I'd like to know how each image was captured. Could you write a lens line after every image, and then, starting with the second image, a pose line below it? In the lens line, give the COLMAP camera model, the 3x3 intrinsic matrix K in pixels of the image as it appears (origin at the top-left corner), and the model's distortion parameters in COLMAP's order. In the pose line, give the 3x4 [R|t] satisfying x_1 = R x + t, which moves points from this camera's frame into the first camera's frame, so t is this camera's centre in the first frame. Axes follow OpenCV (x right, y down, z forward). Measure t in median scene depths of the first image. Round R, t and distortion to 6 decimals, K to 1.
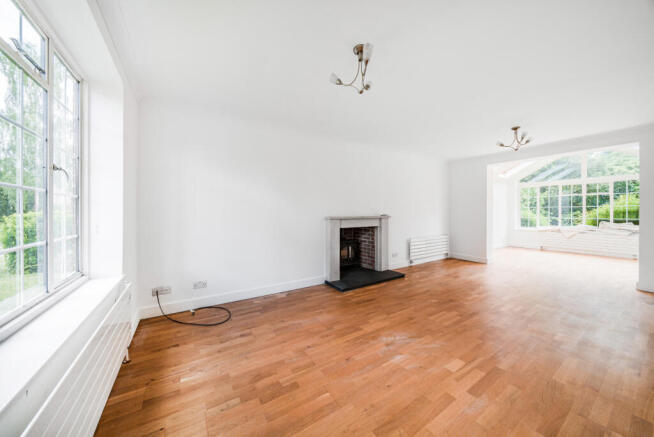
lens RADIAL K [[227.8, 0, 327.3], [0, 227.8, 213.5], [0, 0, 1]] dist [0.000697, 0.000135]
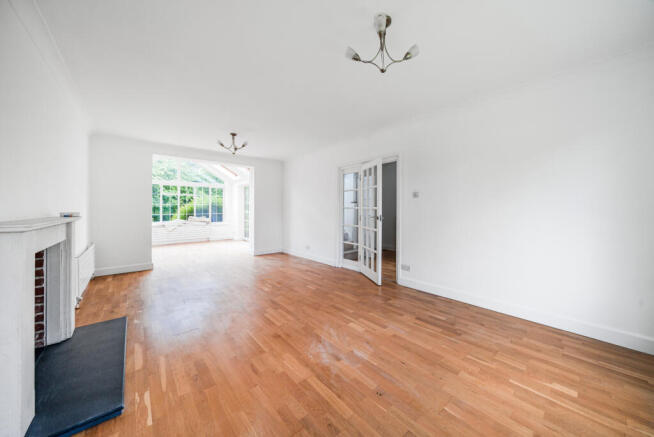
lens RADIAL K [[227.8, 0, 329.8], [0, 227.8, 209.2], [0, 0, 1]] dist [0.000697, 0.000135]
pose [[-0.139560, 0.002586, 0.990210, -0.364292], [0.003886, 0.999990, -0.002064, 0.000684], [-0.990206, 0.003560, -0.139569, 0.696968]]
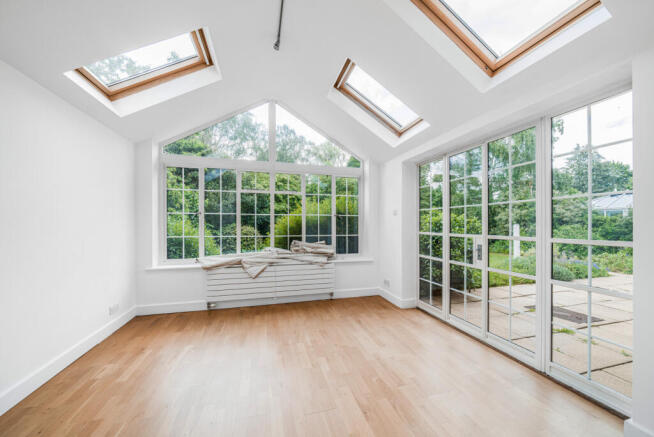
lens RADIAL K [[227.8, 0, 322.2], [0, 227.8, 223.9], [0, 0, 1]] dist [0.000697, 0.000135]
pose [[0.313034, 0.005383, 0.949727, 1.219676], [0.002452, 0.999976, -0.006476, -0.005998], [-0.949739, 0.004356, 0.313013, 1.350547]]
